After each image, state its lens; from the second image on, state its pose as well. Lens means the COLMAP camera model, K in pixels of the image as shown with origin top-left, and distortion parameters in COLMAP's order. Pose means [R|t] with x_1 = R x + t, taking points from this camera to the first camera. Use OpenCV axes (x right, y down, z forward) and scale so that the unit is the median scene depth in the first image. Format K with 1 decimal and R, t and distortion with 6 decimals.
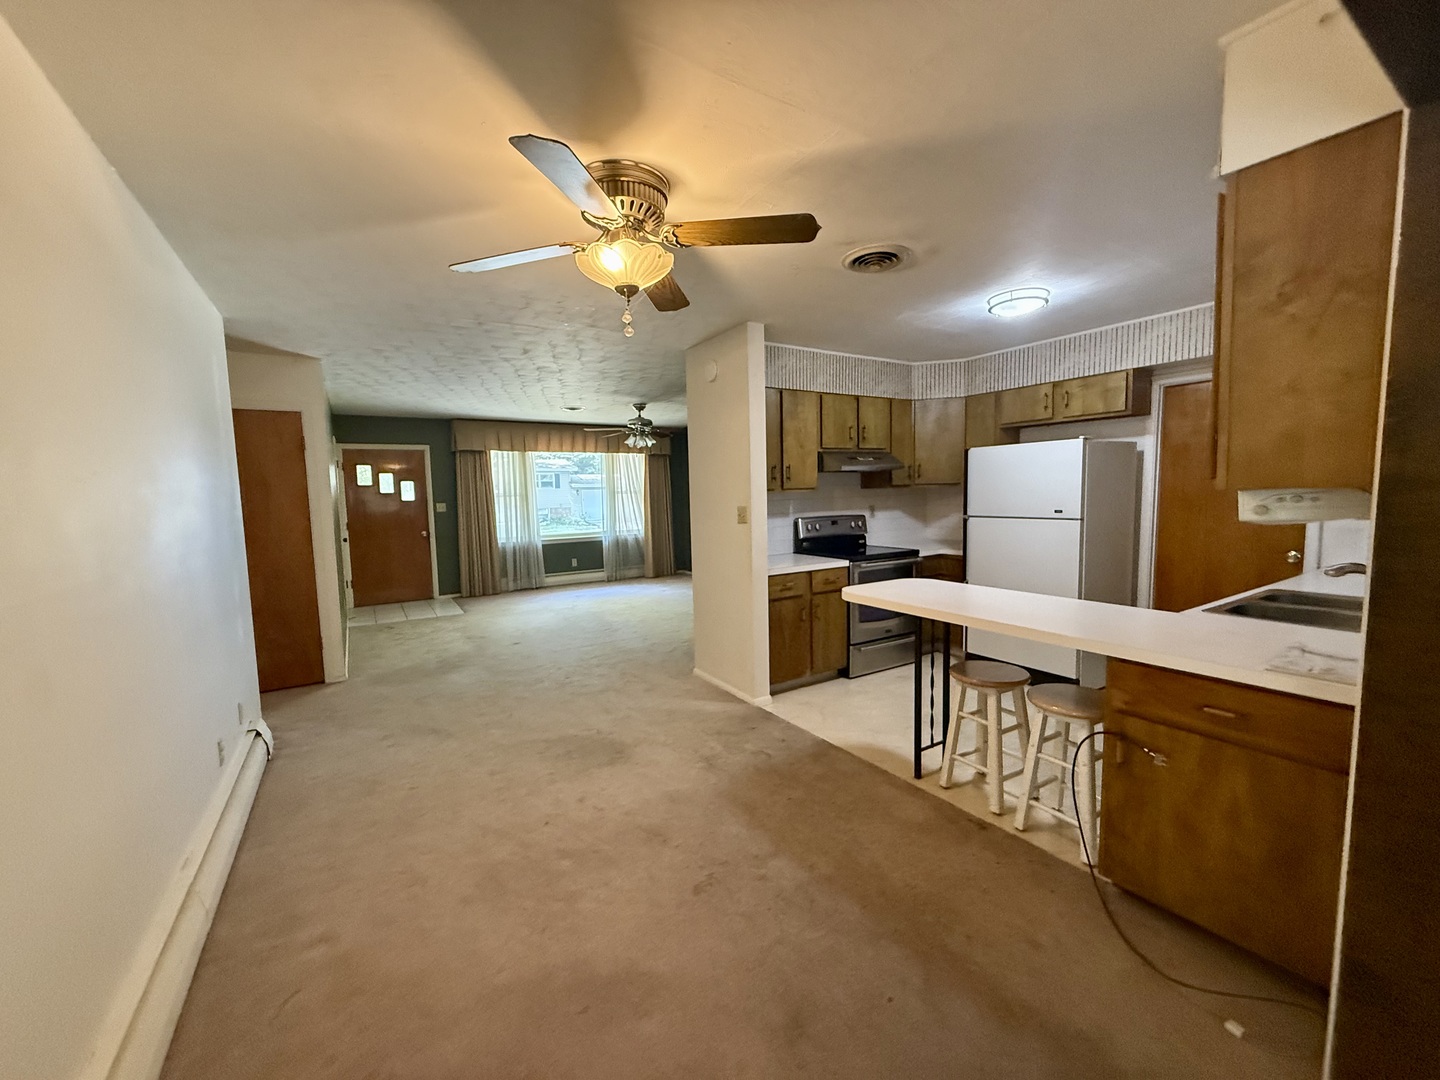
lens RADIAL K [[572.4, 0, 717.6], [0, 572.4, 543.7], [0, 0, 1]] dist [0.001401, 0.000234]
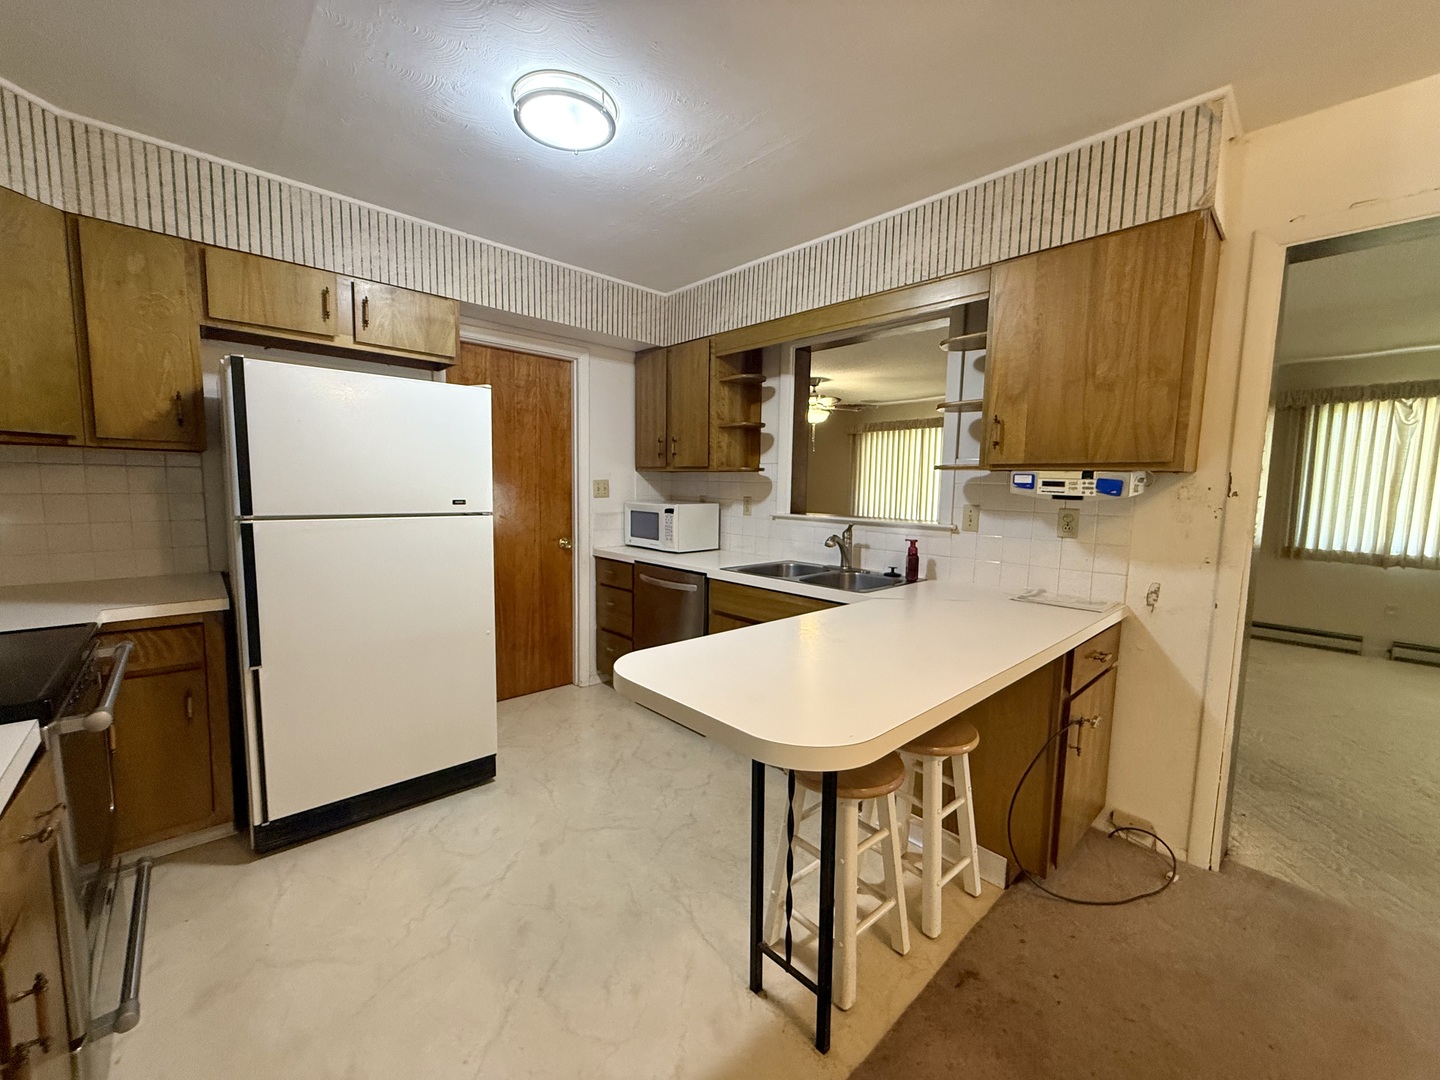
lens RADIAL K [[572.4, 0, 717.6], [0, 572.4, 543.7], [0, 0, 1]] dist [0.001401, 0.000234]
pose [[-0.178540, -0.074103, 0.981138, -0.023143], [0.086540, 0.992113, 0.090680, -0.021619], [-0.980120, 0.101098, -0.170719, 0.413678]]
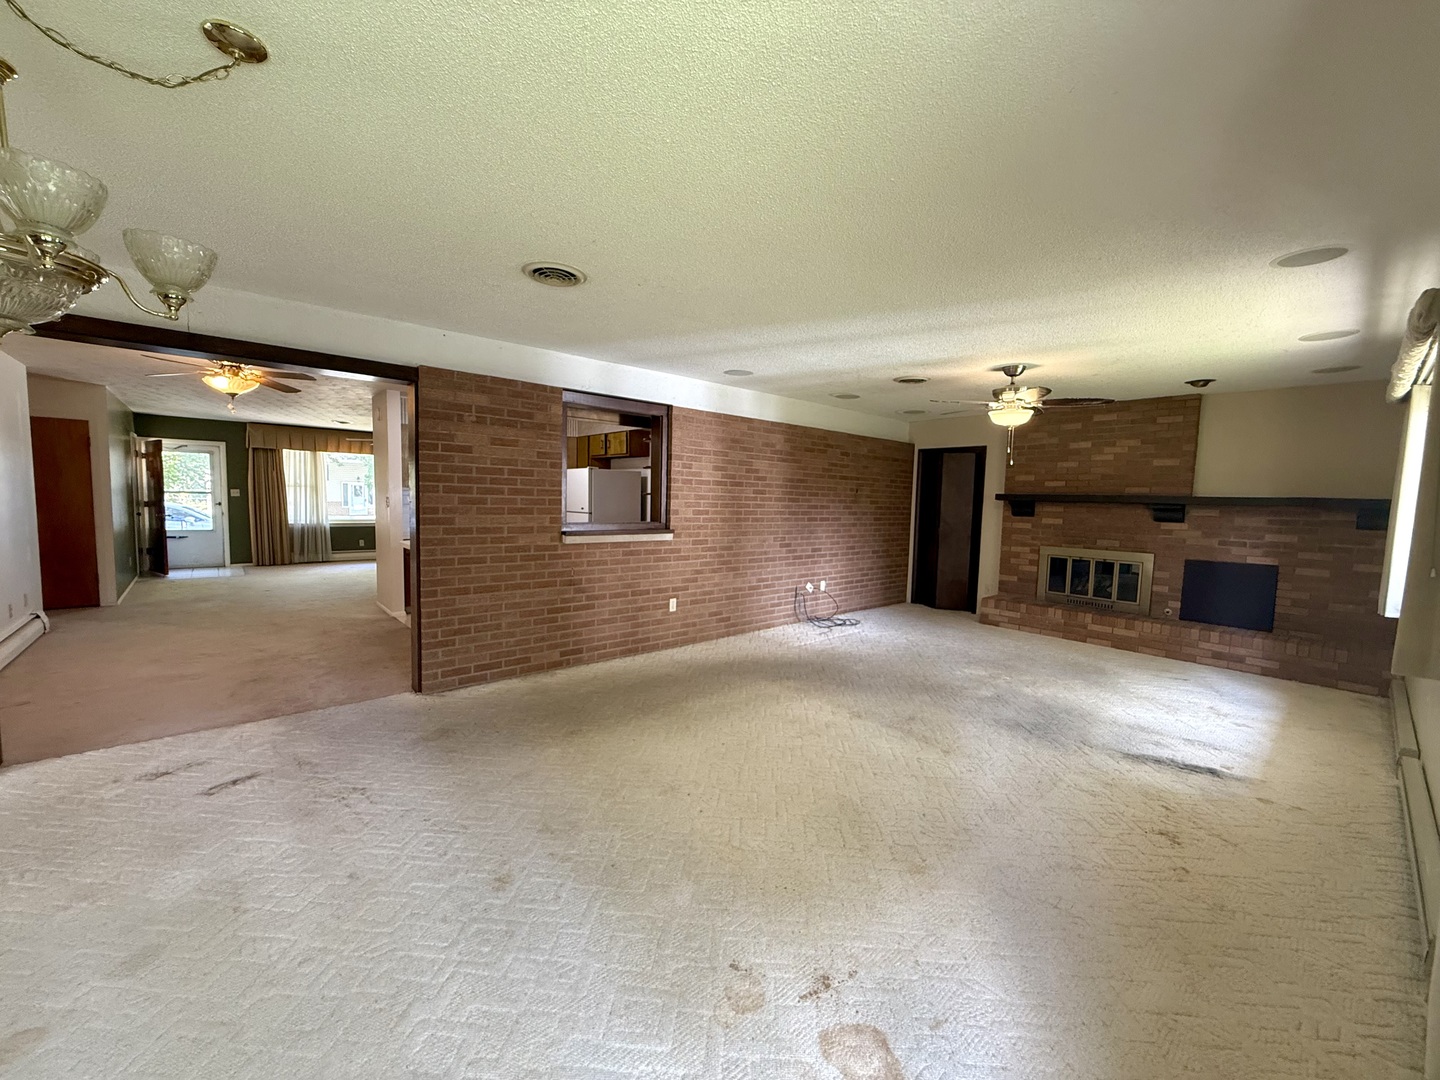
lens RADIAL K [[572.4, 0, 717.6], [0, 572.4, 543.7], [0, 0, 1]] dist [0.001401, 0.000234]
pose [[0.987165, 0.036180, 0.155551, 0.363106], [-0.033953, 0.999280, -0.016947, 0.033417], [-0.156052, 0.011448, 0.987682, -0.393668]]
